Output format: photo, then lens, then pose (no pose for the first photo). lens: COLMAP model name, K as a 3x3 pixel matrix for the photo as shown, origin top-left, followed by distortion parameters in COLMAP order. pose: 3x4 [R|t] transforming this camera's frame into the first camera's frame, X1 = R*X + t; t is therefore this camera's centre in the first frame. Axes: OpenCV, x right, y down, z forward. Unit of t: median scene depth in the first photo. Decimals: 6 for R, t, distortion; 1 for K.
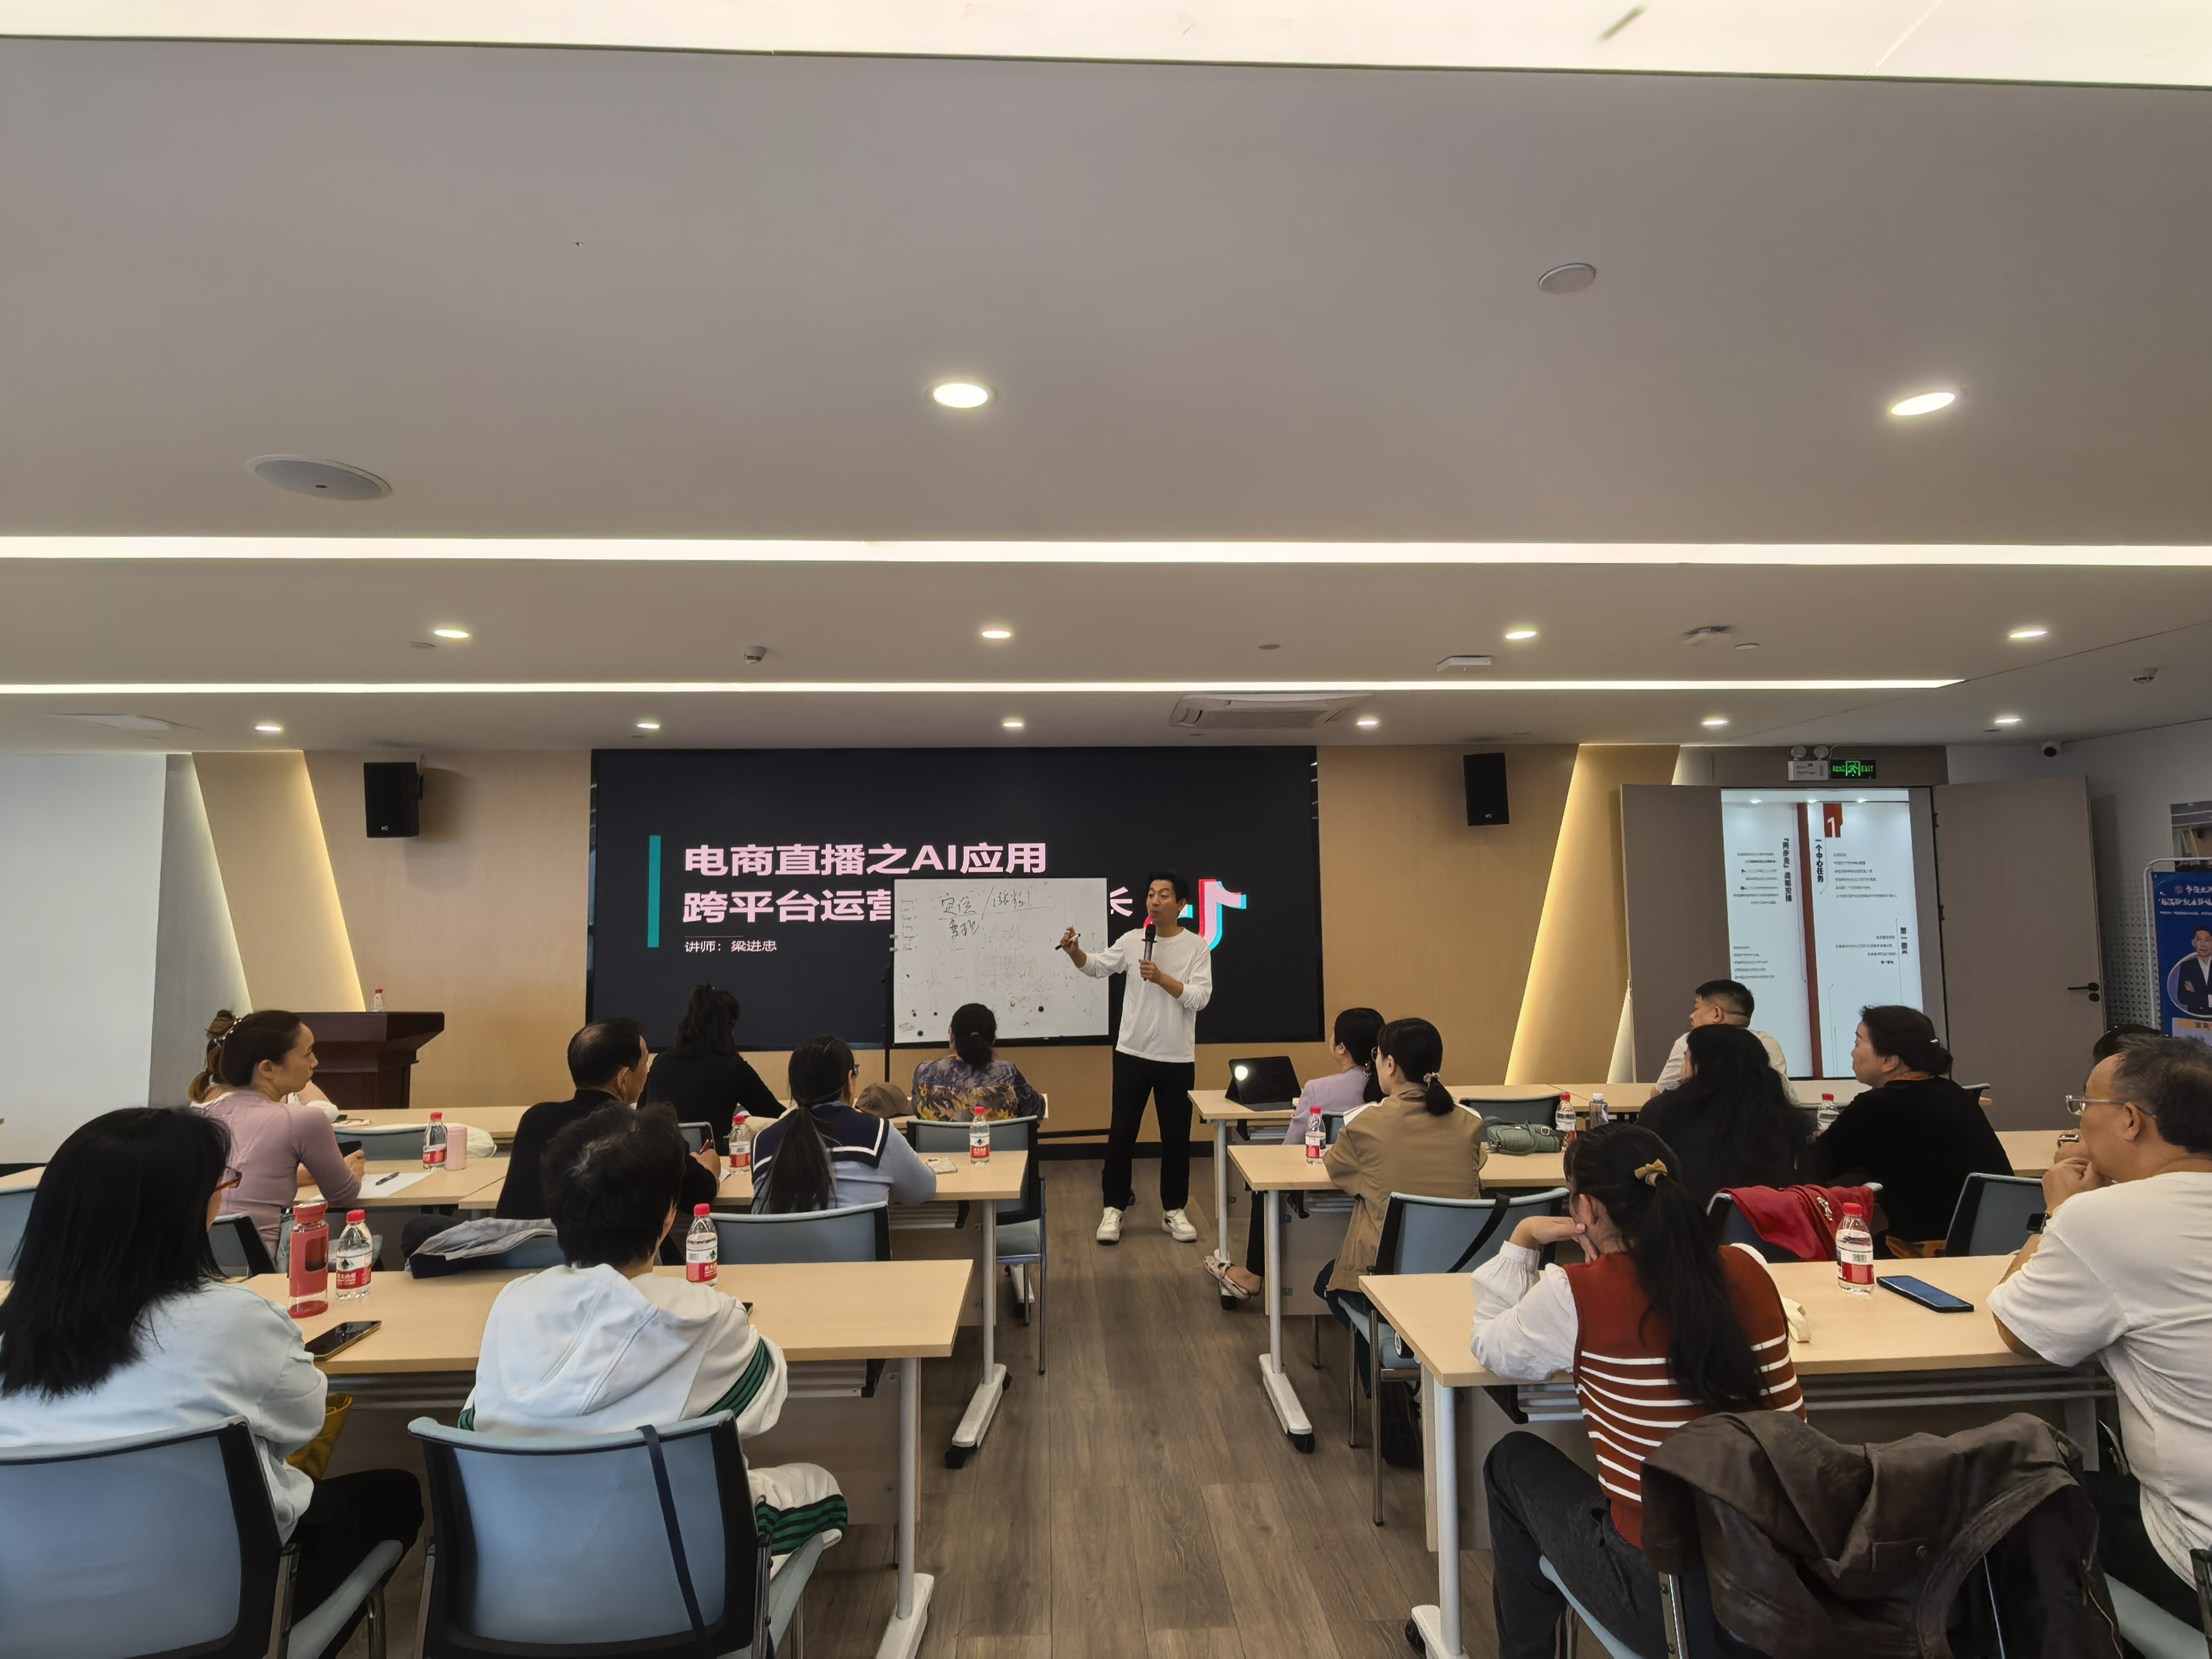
lens RADIAL K [[1106.4, 0, 1117.2], [0, 1106.4, 832.2], [0, 0, 1]] dist [0.005649, 0.000757]
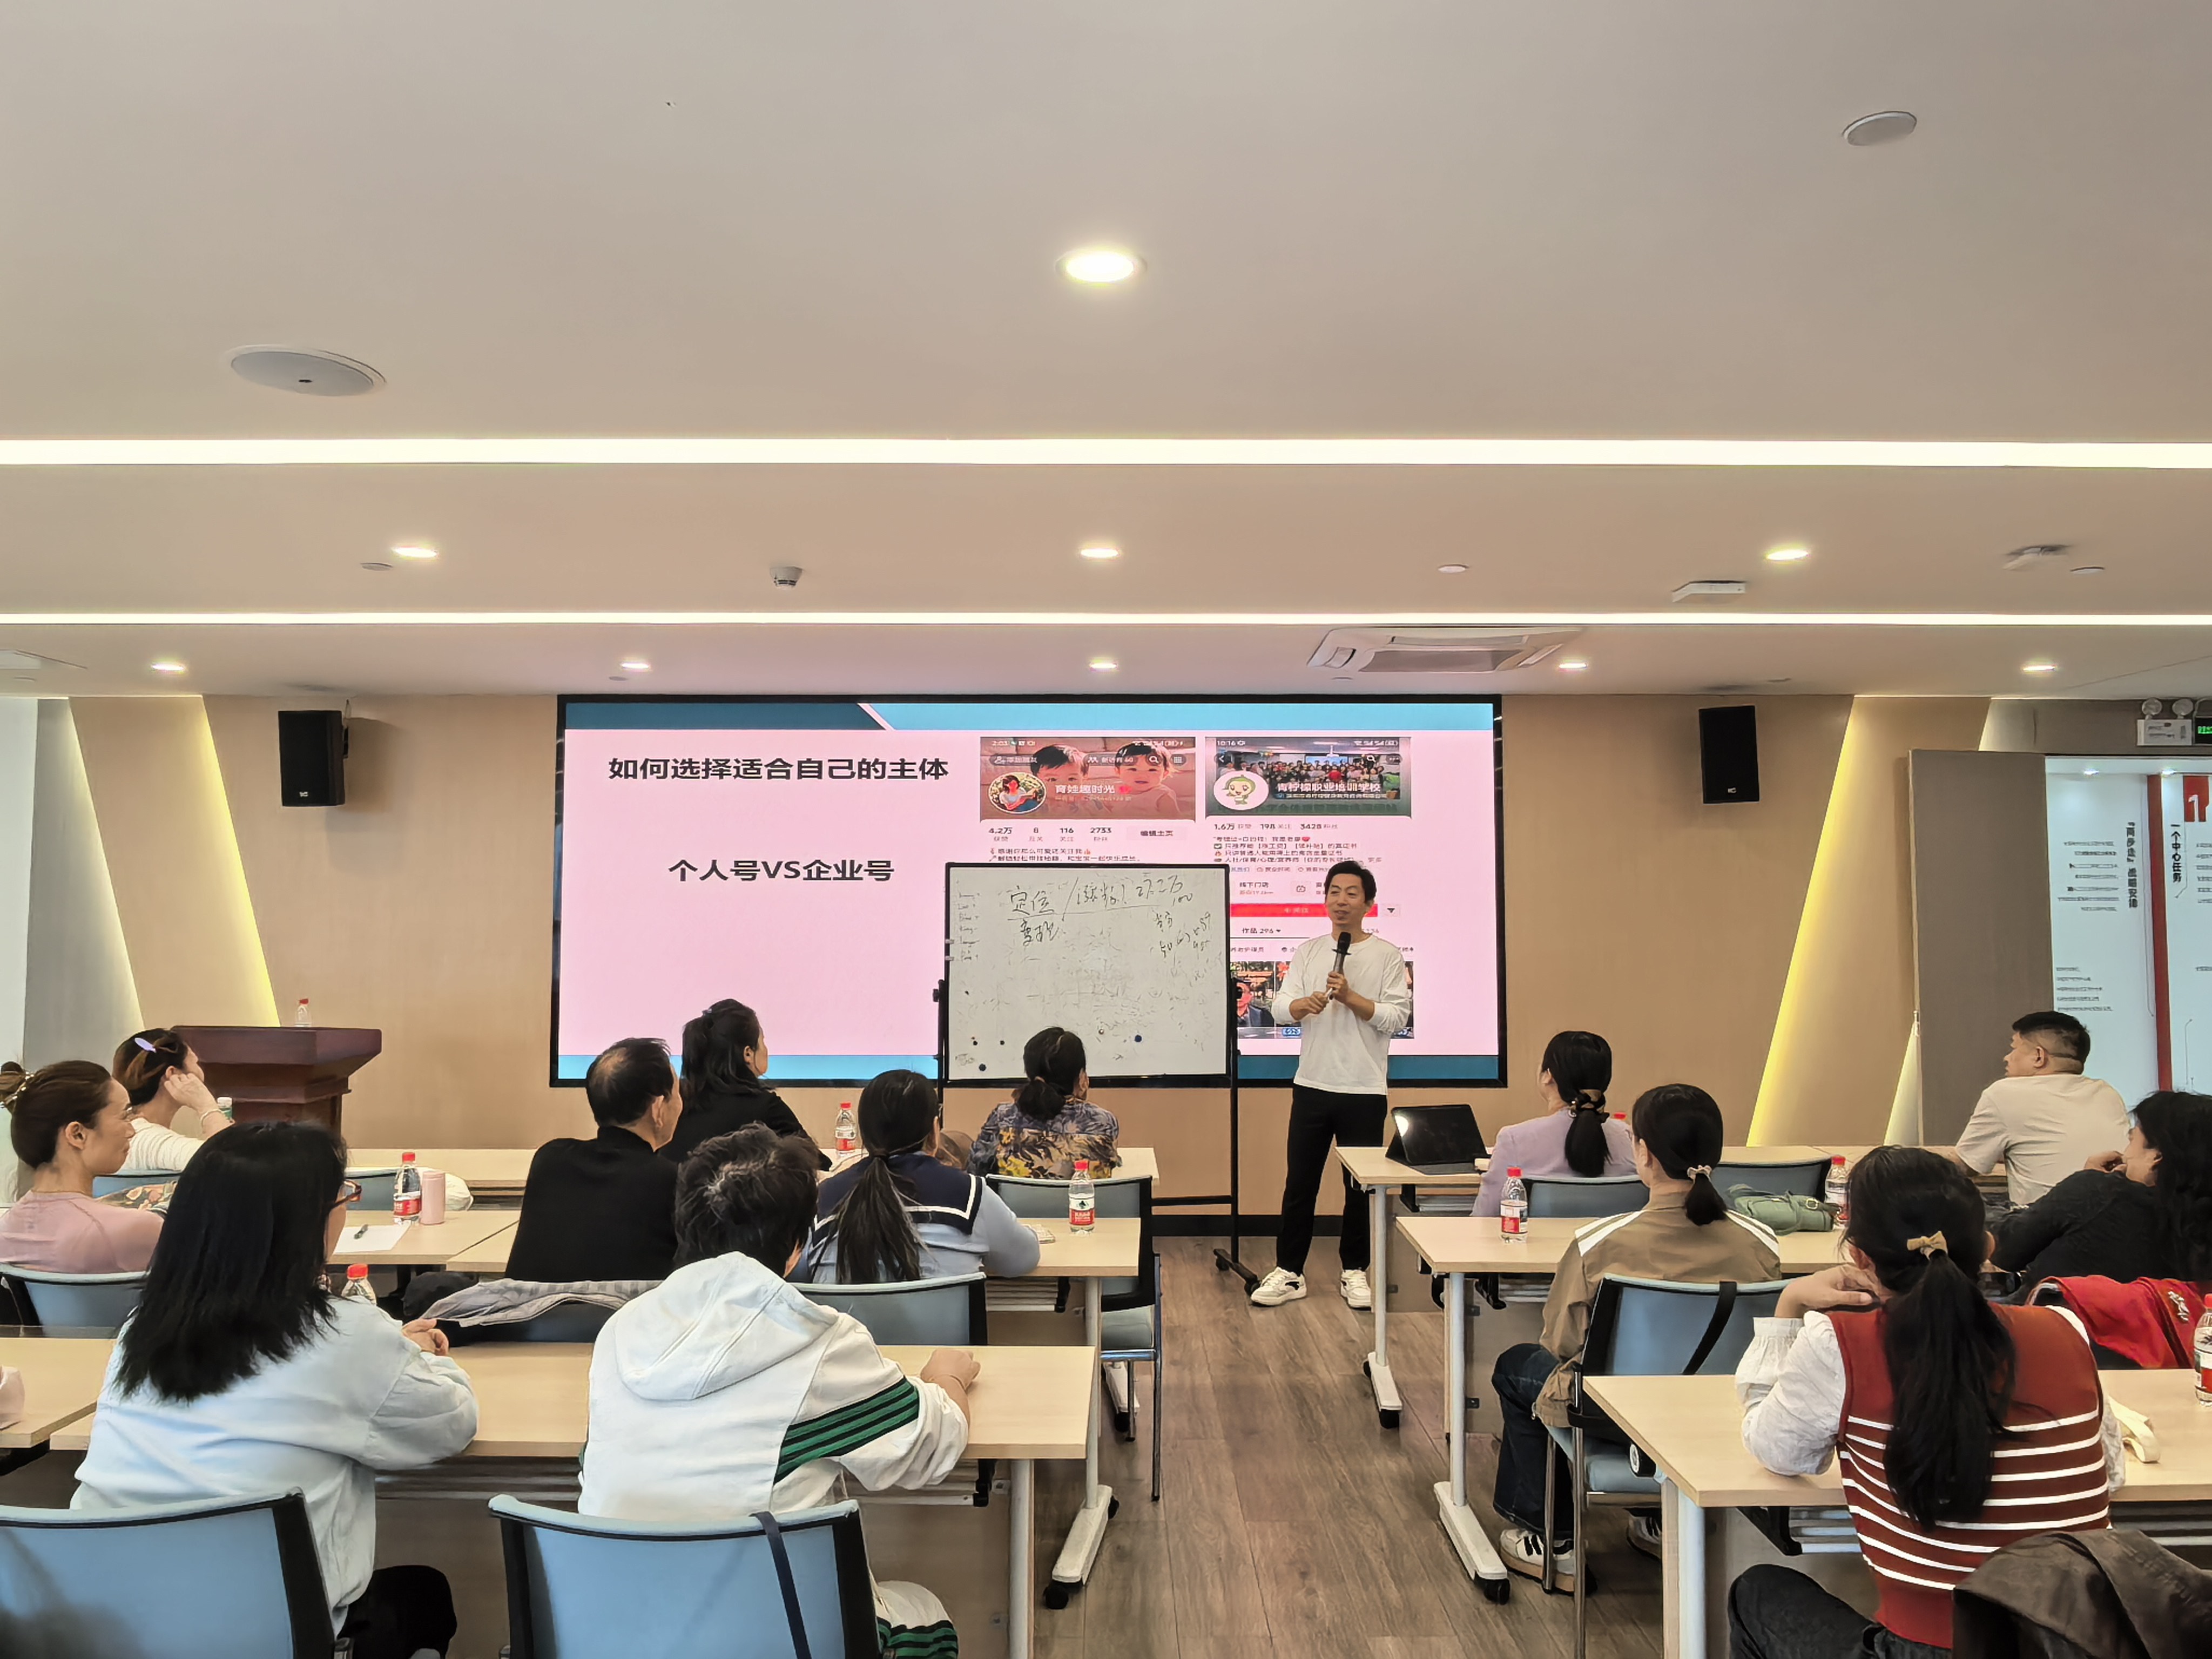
lens RADIAL K [[1495.3, 0, 1148.3], [0, 1495.3, 828.1], [0, 0, 1]] dist [-0.016156, 0.004791]
pose [[0.999158, 0.009215, -0.039971, -0.037104], [-0.008553, 0.999824, 0.016690, -0.004927], [0.040118, -0.016334, 0.999061, -0.050301]]
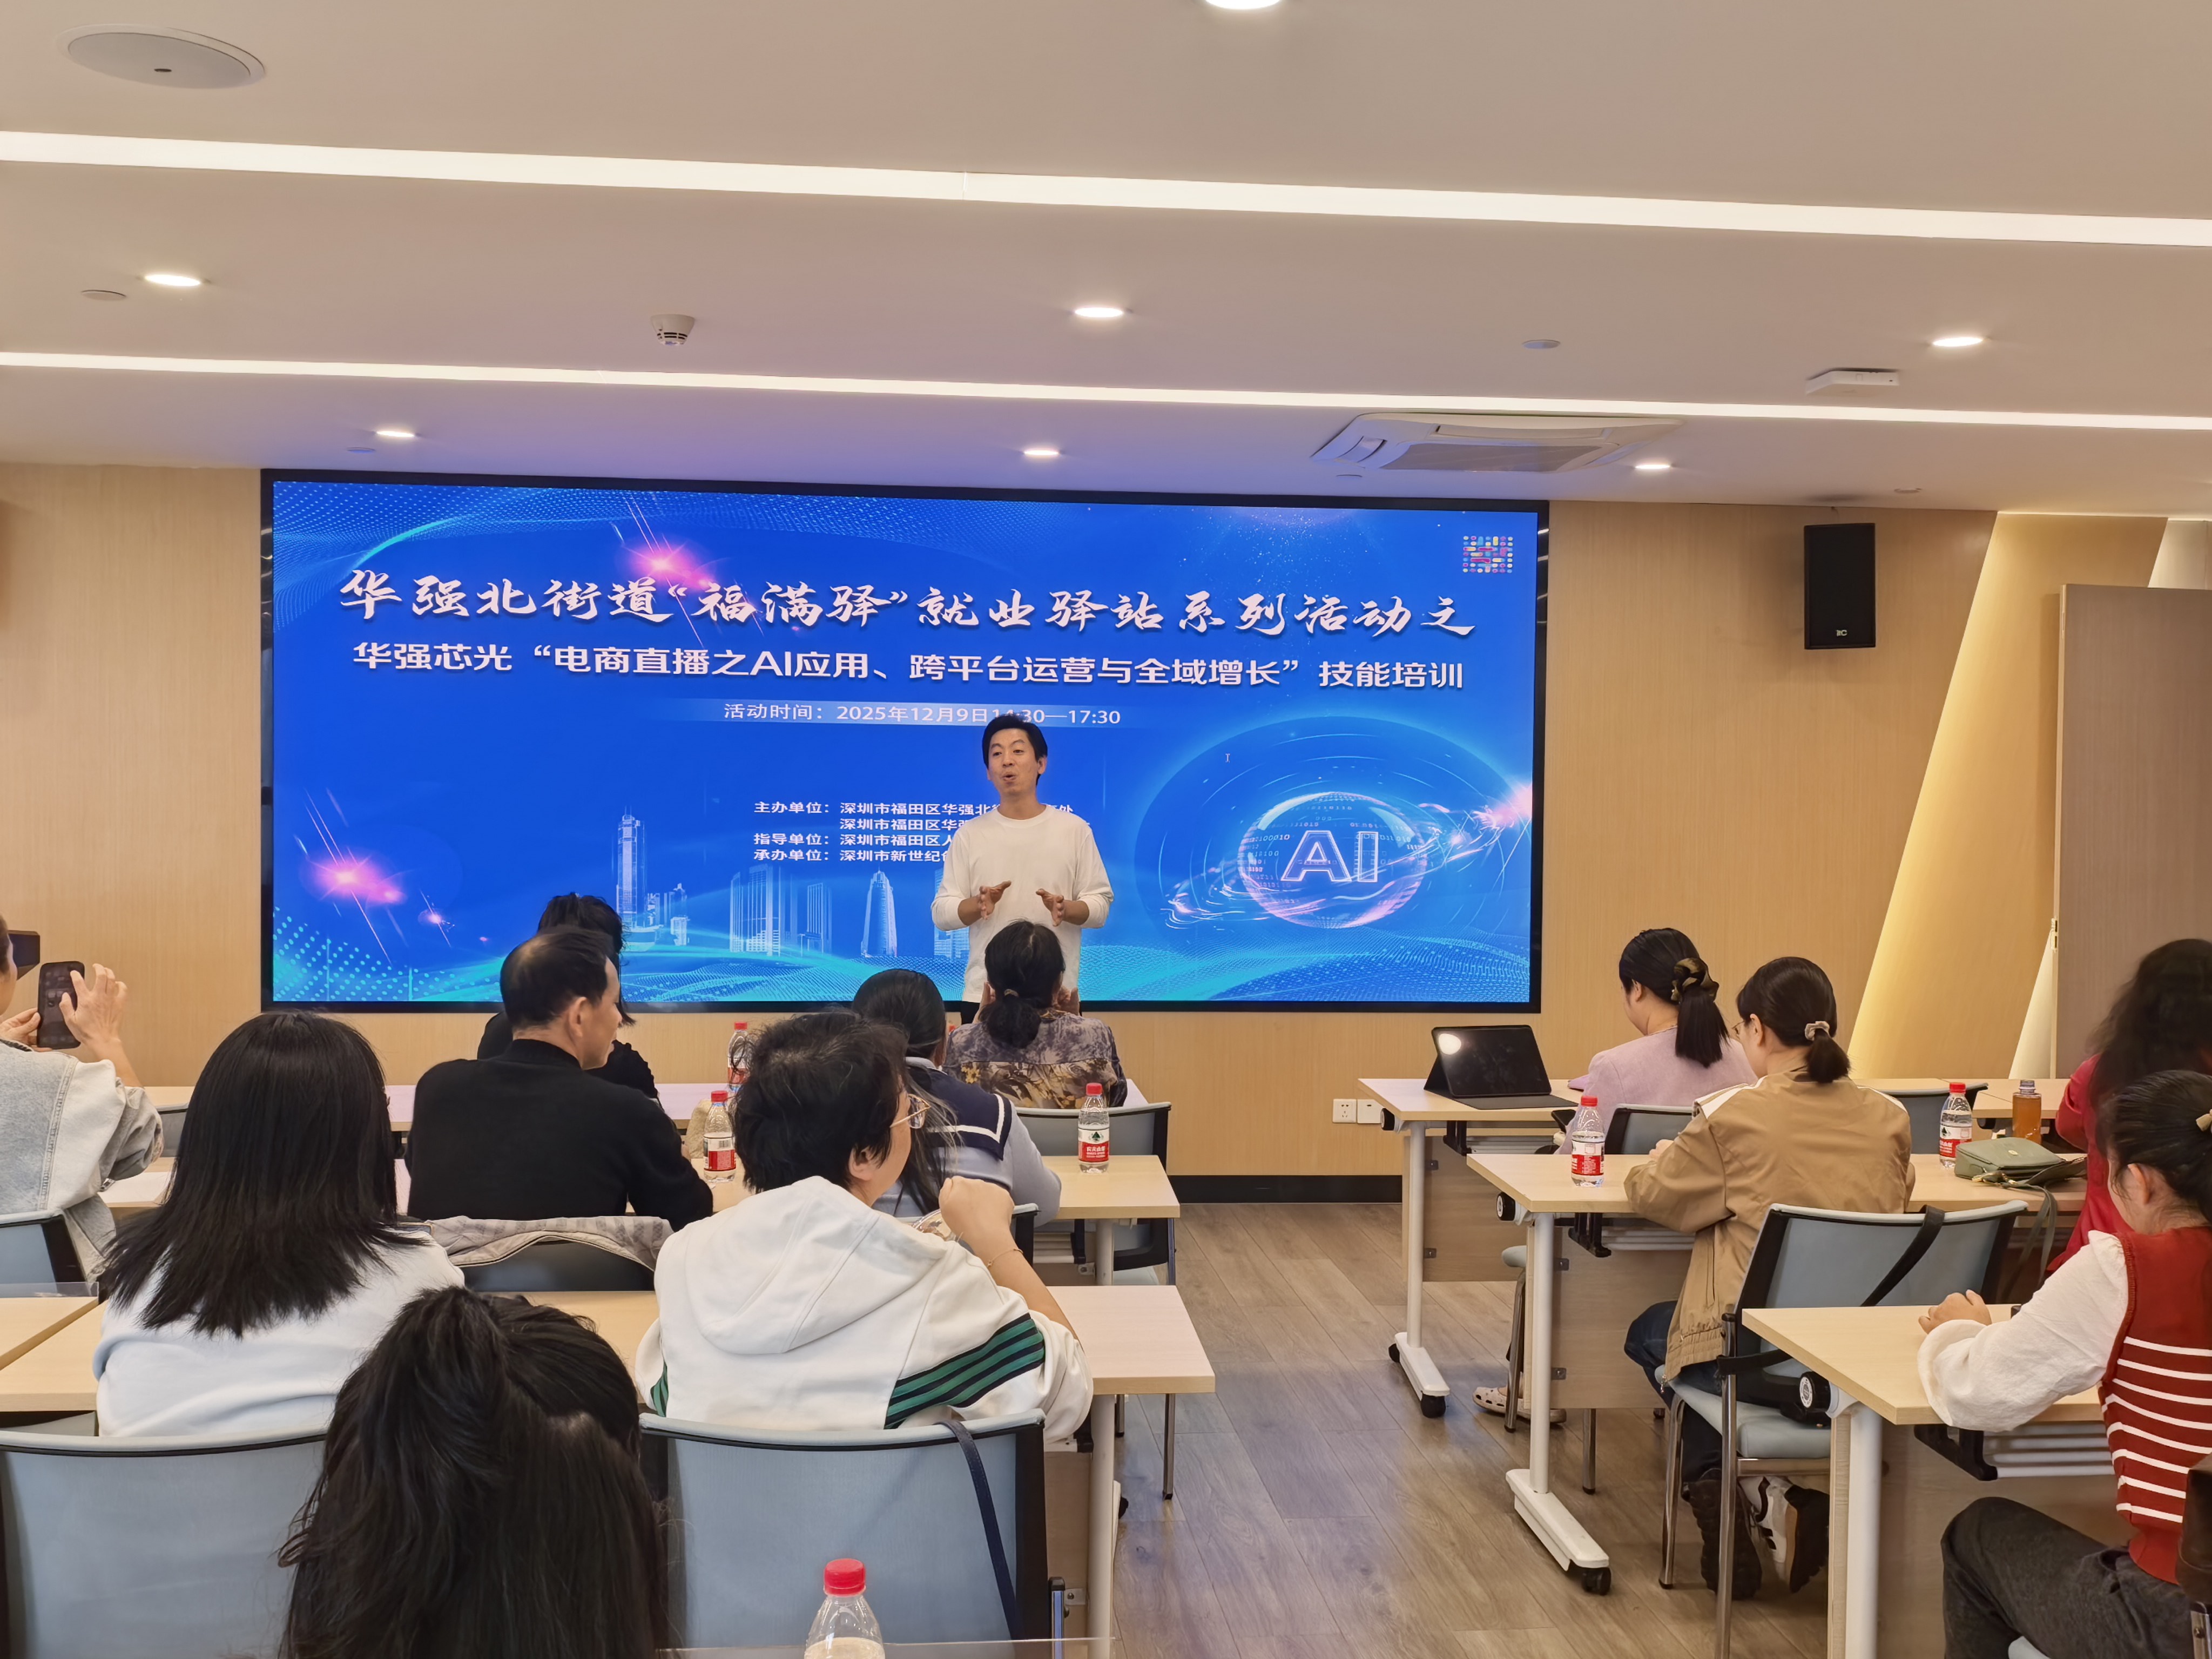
lens RADIAL K [[2114.8, 0, 1171.4], [0, 2114.8, 849.6], [0, 0, 1]] dist [0.026646, 0.000000]
pose [[0.997980, 0.020371, 0.060172, -0.154968], [-0.026310, 0.994679, 0.099611, -0.006834], [-0.057823, -0.100992, 0.993205, -0.188890]]
